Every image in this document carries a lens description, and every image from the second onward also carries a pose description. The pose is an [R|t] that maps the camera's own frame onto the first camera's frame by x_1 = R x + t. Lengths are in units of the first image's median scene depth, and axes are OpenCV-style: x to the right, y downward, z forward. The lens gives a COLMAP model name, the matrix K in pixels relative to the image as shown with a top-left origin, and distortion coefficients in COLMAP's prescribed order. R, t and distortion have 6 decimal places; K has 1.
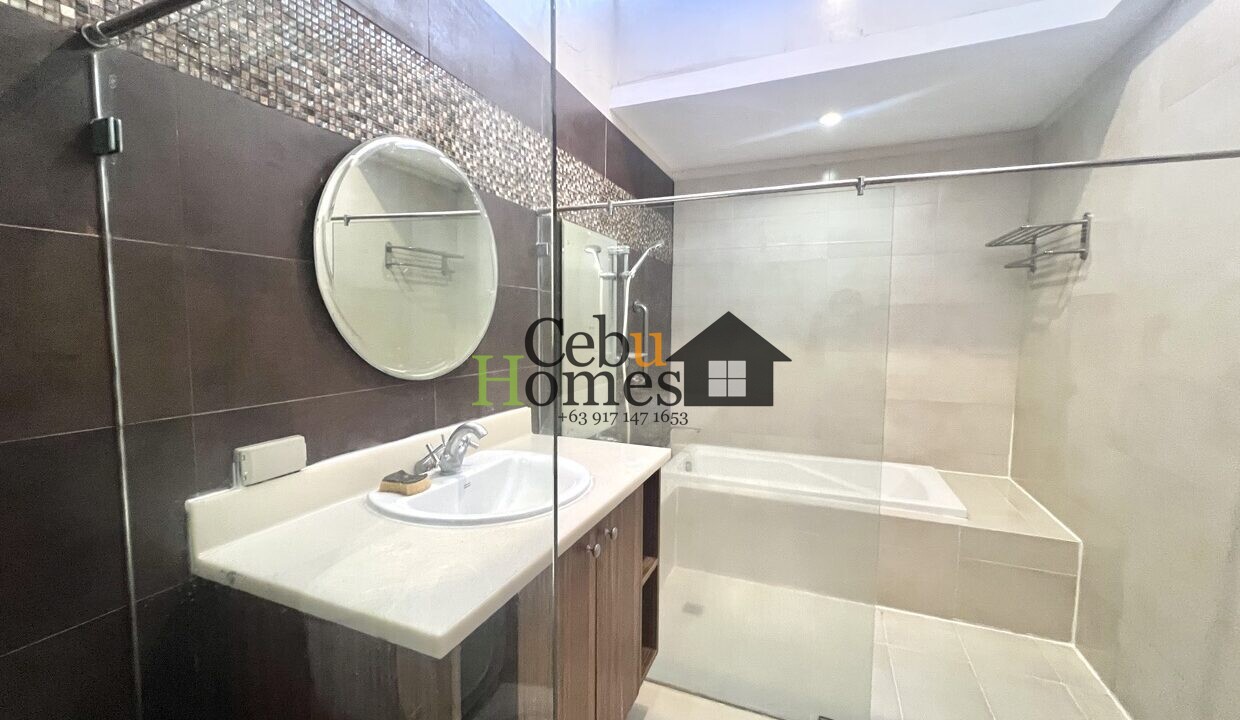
lens RADIAL K [[495.1, 0, 619.8], [0, 495.1, 360.0], [0, 0, 1]] dist [0.000411, 0.000246]
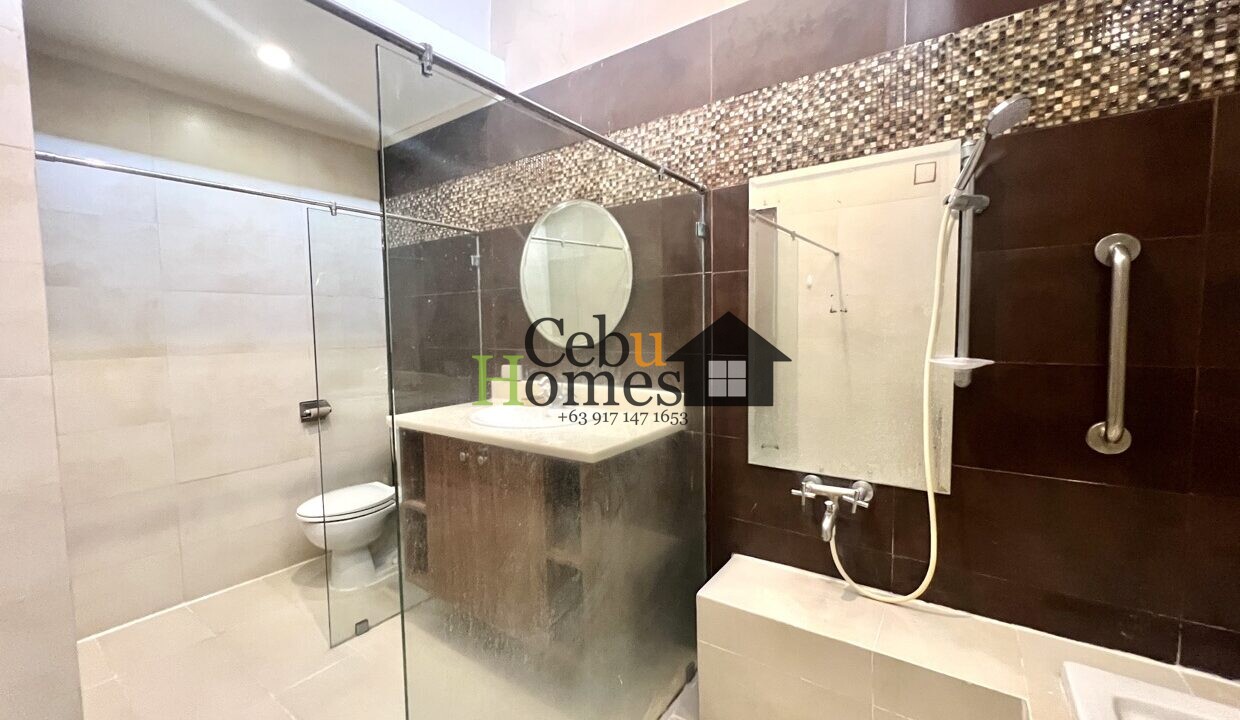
lens RADIAL K [[495.1, 0, 620.0], [0, 495.1, 357.9], [0, 0, 1]] dist [0.000411, 0.000246]
pose [[-0.220496, 0.061023, -0.973477, 0.896238], [-0.059793, 0.995318, 0.075936, -0.050769], [0.973553, 0.074951, -0.215815, 1.202306]]
